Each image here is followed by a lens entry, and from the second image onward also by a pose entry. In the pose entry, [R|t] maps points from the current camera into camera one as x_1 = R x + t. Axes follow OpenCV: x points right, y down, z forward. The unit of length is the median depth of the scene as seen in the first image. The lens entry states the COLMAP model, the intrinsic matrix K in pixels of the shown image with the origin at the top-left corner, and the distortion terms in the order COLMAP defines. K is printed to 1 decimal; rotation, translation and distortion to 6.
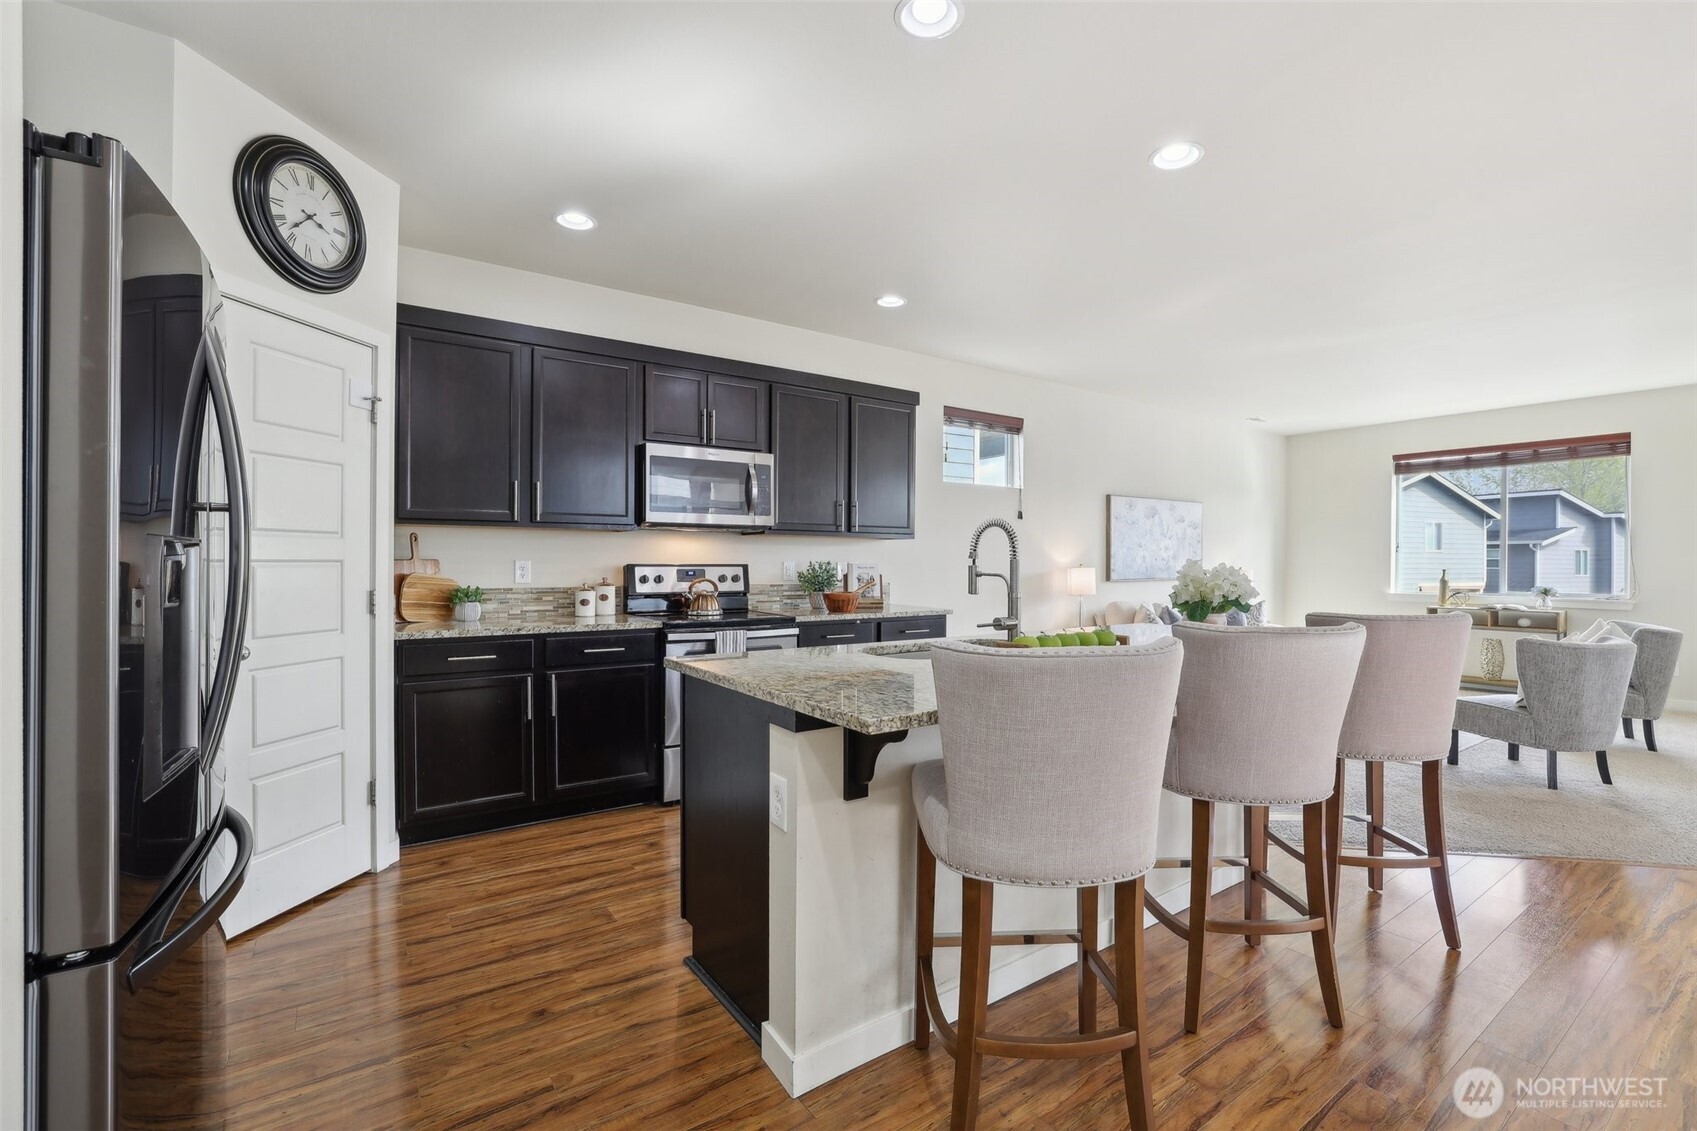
lens RADIAL K [[801.4, 0, 853.1], [0, 801.4, 562.0], [0, 0, 1]] dist [-0.001751, -0.000231]
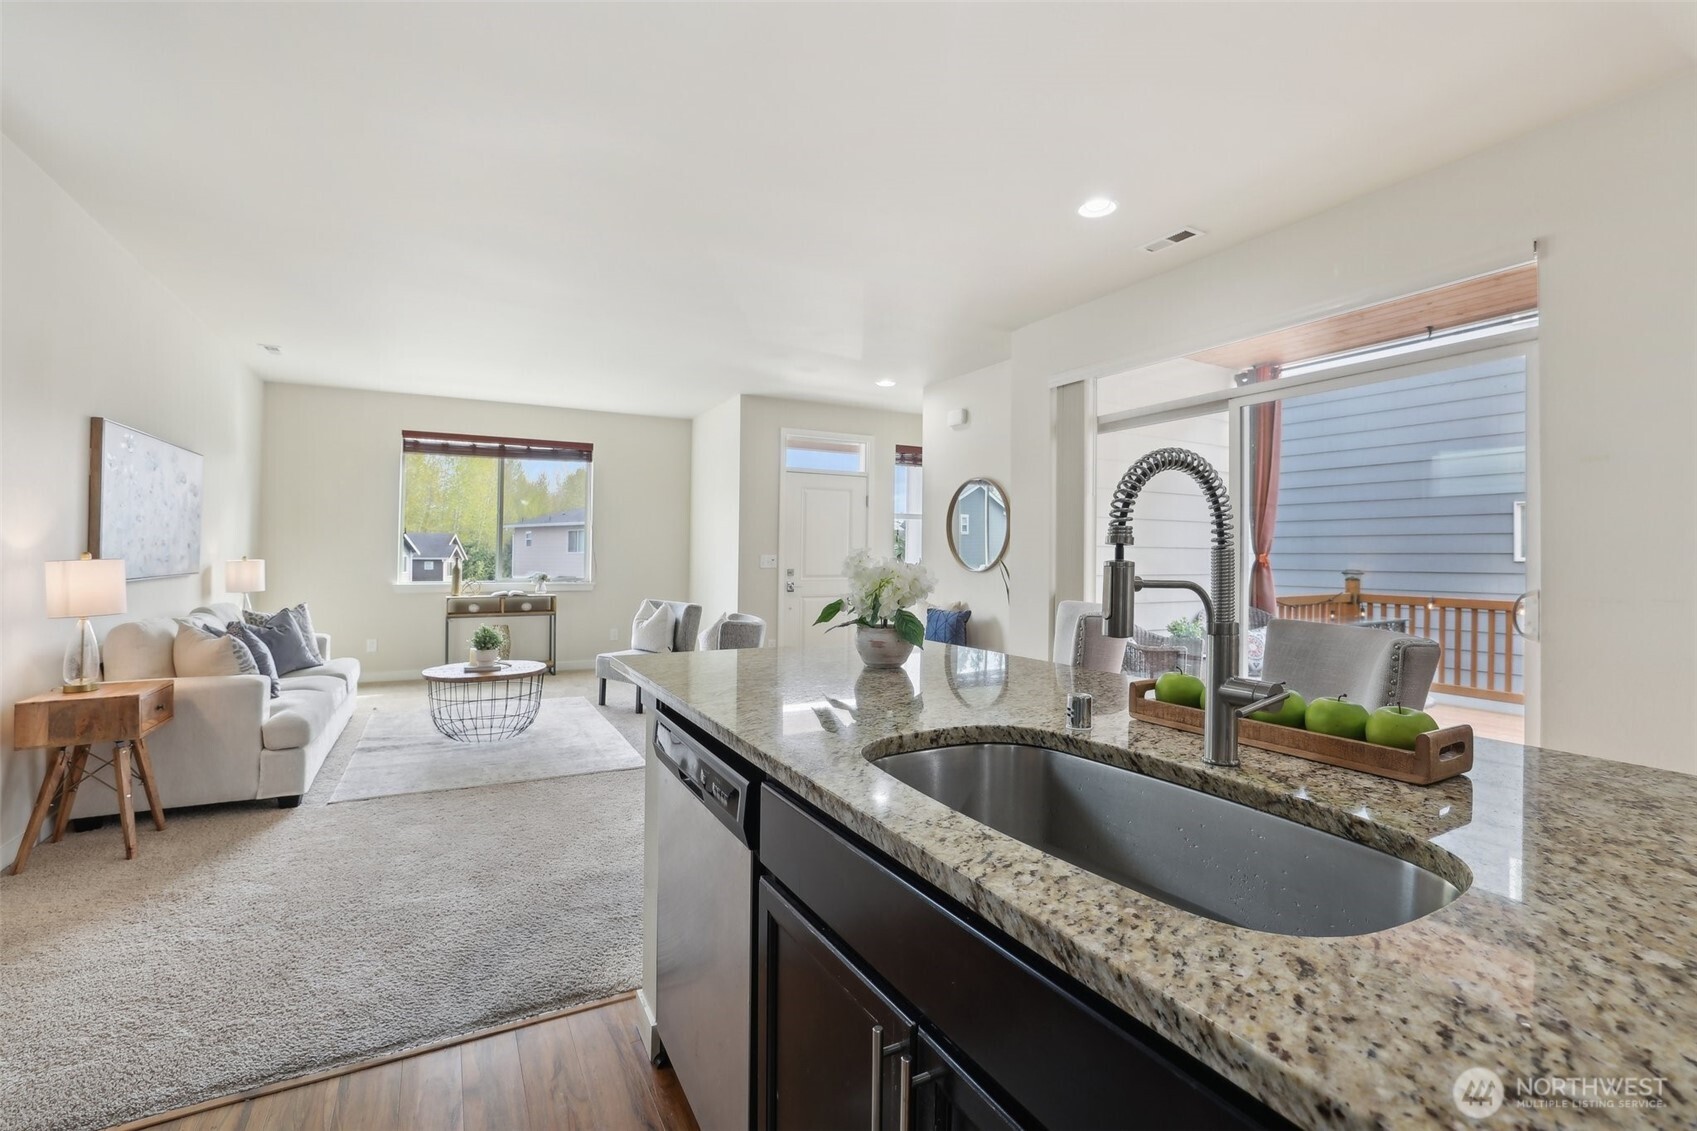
lens RADIAL K [[740.1, 0, 848.6], [0, 740.1, 562.0], [0, 0, 1]] dist [-0.000693, 0.000091]
pose [[0.125733, -0.014008, 0.991965, -0.096799], [-0.003908, 0.999886, 0.014615, -0.000041], [-0.992056, -0.005714, 0.125664, 0.457241]]
